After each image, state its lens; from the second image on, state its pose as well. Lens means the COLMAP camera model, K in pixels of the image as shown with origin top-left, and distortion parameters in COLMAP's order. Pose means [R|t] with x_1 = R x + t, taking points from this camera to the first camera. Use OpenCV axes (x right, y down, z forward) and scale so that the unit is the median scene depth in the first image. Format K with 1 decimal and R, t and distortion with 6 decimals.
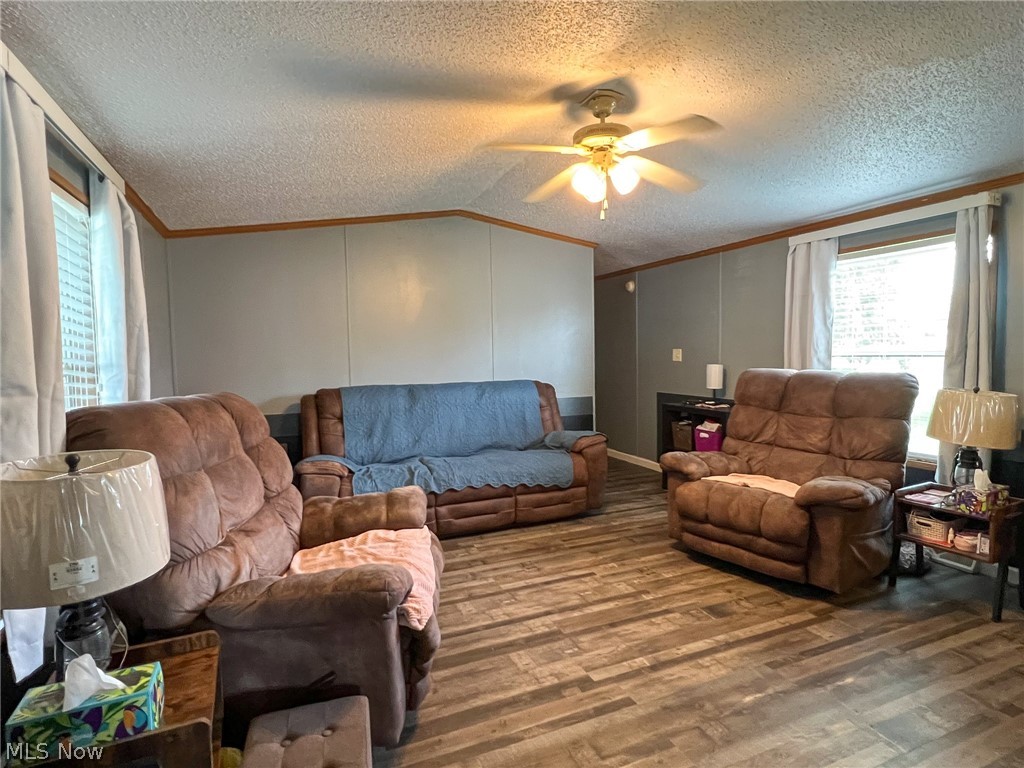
lens RADIAL K [[540.5, 0, 510.9], [0, 540.5, 383.7], [0, 0, 1]] dist [-0.000852, -0.000311]
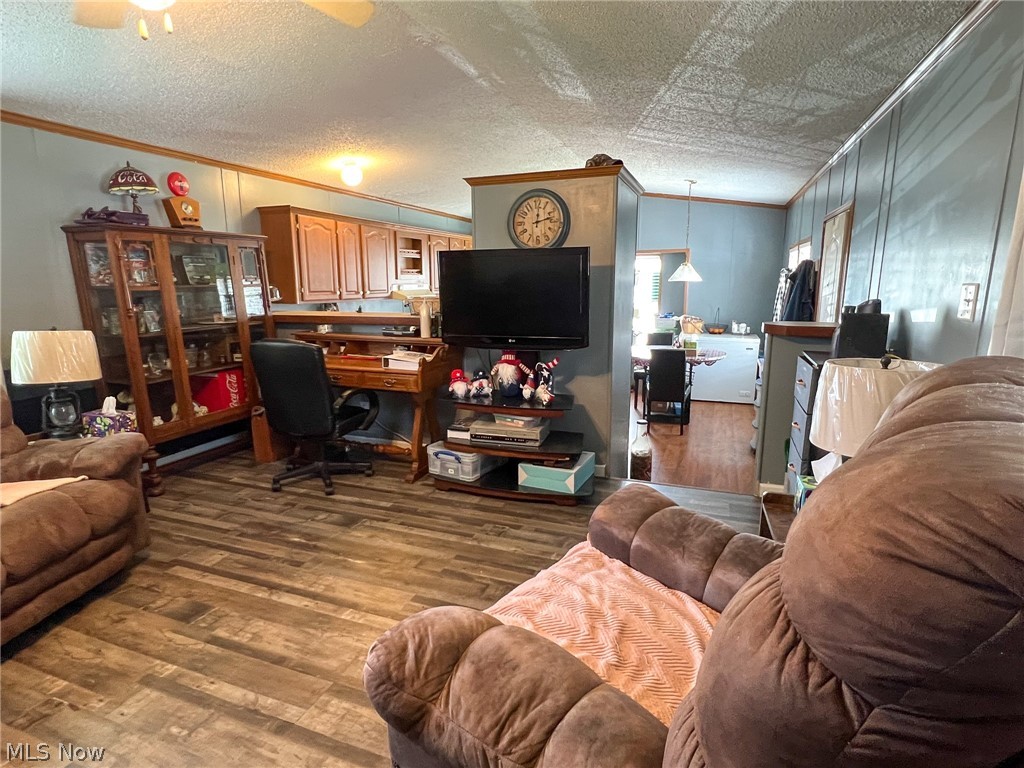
lens RADIAL K [[540.5, 0, 512.9], [0, 540.5, 385.5], [0, 0, 1]] dist [-0.000852, -0.000311]
pose [[-0.727718, -0.116589, 0.675894, -0.507939], [0.054993, 0.972356, 0.226937, -0.074216], [-0.683668, 0.202315, -0.701189, 1.233962]]
